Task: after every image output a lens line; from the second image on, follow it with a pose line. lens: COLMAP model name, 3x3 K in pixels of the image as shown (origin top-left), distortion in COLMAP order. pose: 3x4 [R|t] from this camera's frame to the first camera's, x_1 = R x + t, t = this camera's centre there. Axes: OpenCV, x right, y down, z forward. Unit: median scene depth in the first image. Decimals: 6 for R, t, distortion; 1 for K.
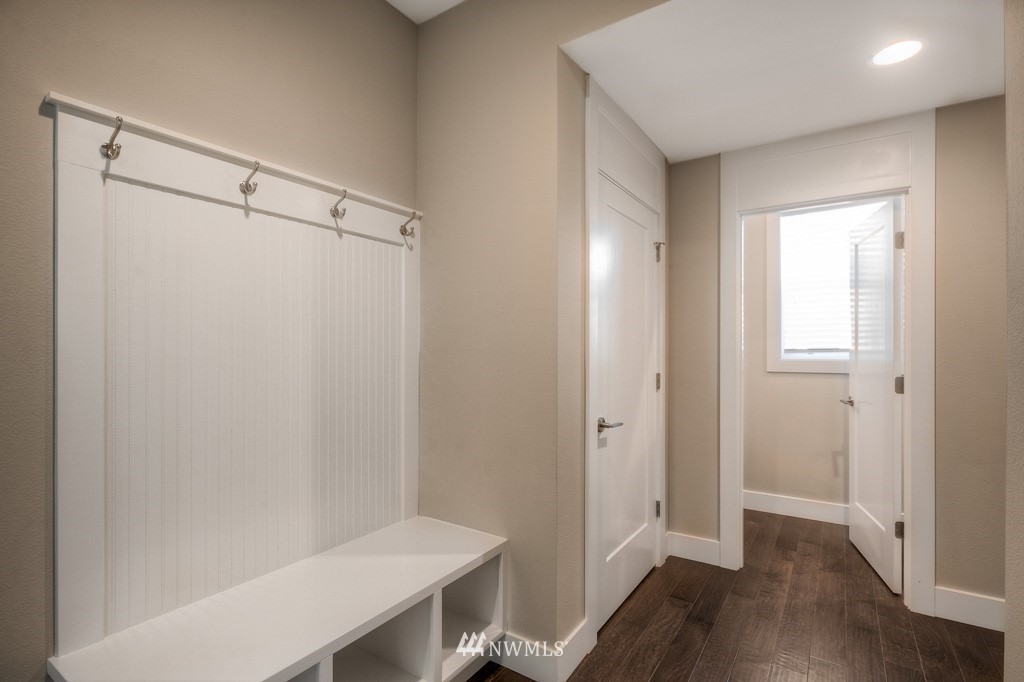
lens RADIAL K [[483.9, 0, 514.2], [0, 483.9, 352.9], [0, 0, 1]] dist [0.009417, -0.000197]
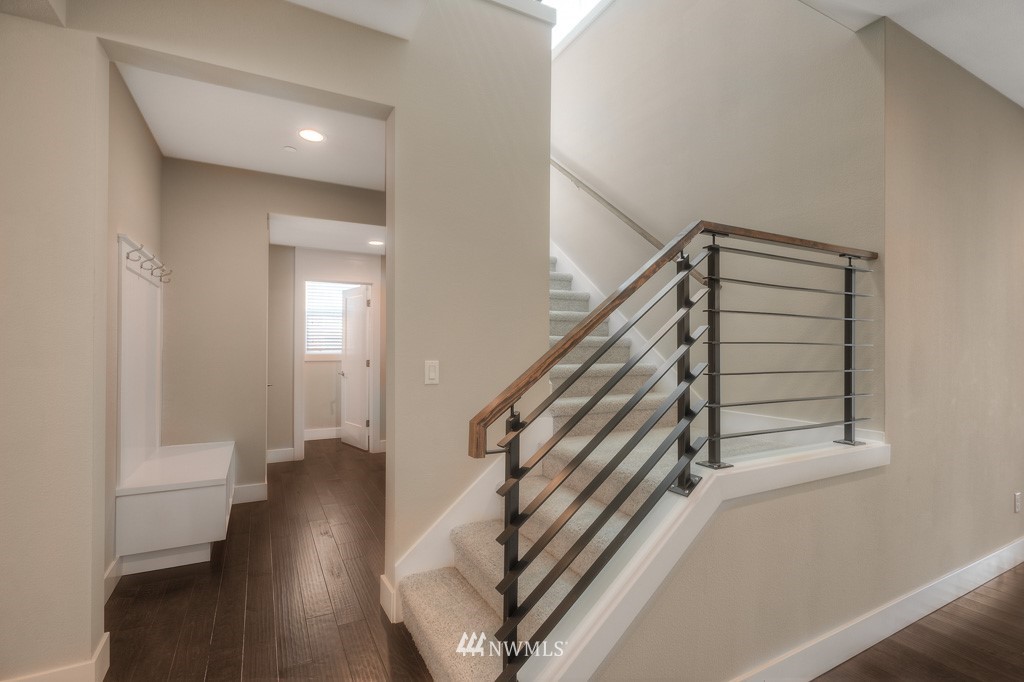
lens RADIAL K [[483.9, 0, 514.2], [0, 483.9, 352.9], [0, 0, 1]] dist [0.009417, -0.000197]
pose [[0.464914, 0.001514, 0.885355, -0.787943], [-0.002190, 0.999997, -0.000560, 0.010967], [-0.885353, -0.001678, 0.464916, -0.597736]]
